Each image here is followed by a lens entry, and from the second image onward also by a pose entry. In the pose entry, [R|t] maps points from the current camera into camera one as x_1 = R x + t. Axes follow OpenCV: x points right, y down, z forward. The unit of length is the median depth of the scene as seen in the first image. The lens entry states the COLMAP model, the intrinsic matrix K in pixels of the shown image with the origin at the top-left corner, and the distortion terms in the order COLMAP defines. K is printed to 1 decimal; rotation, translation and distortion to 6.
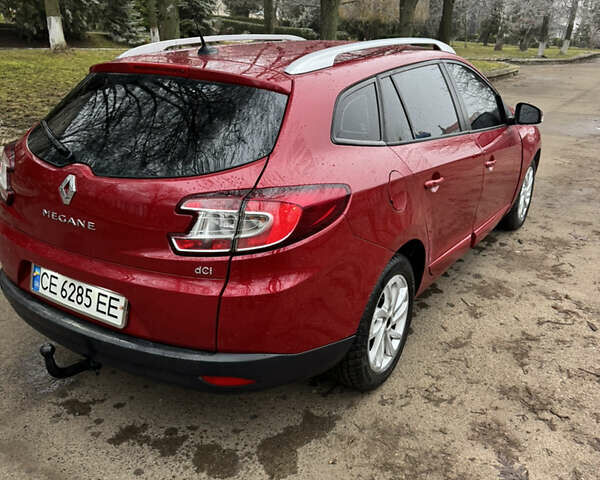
lens RADIAL K [[555.8, 0, 300.0], [0, 555.8, 240.0], [0, 0, 1]] dist [0.192889, -0.409263]
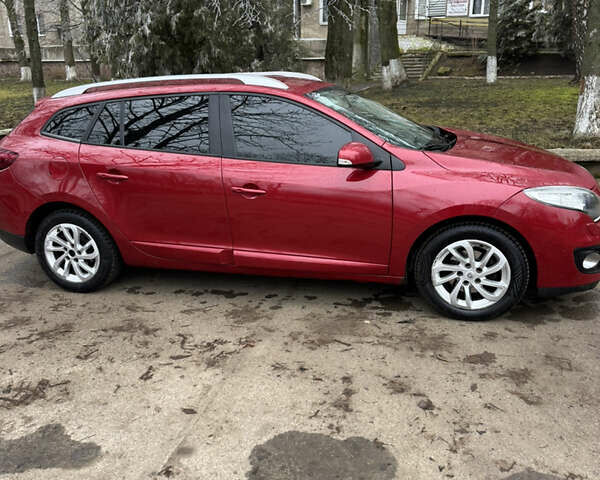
lens RADIAL K [[555.8, 0, 300.0], [0, 555.8, 240.0], [0, 0, 1]] dist [0.192889, -0.409263]
pose [[0.299283, 0.248596, -0.921211, 1.674347], [-0.283367, 0.945063, 0.162972, -0.306902], [0.911116, 0.212266, 0.353285, 0.927834]]
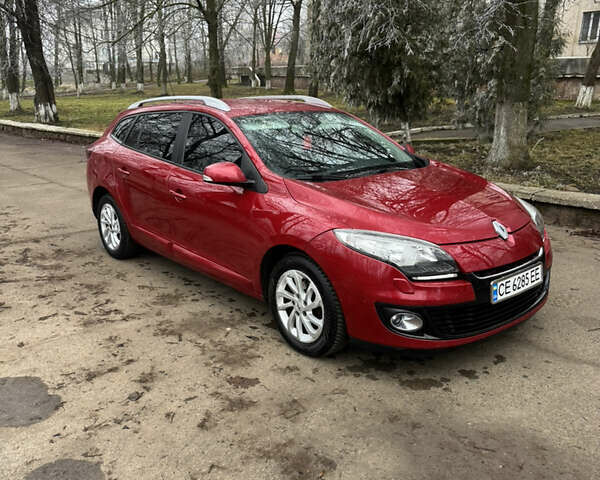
lens RADIAL K [[555.8, 0, 300.0], [0, 555.8, 240.0], [0, 0, 1]] dist [0.192889, -0.409263]
pose [[-0.295093, 0.224343, -0.928758, 1.759669], [-0.322902, 0.891437, 0.317923, -0.648832], [0.899252, 0.393714, -0.190616, 1.884315]]
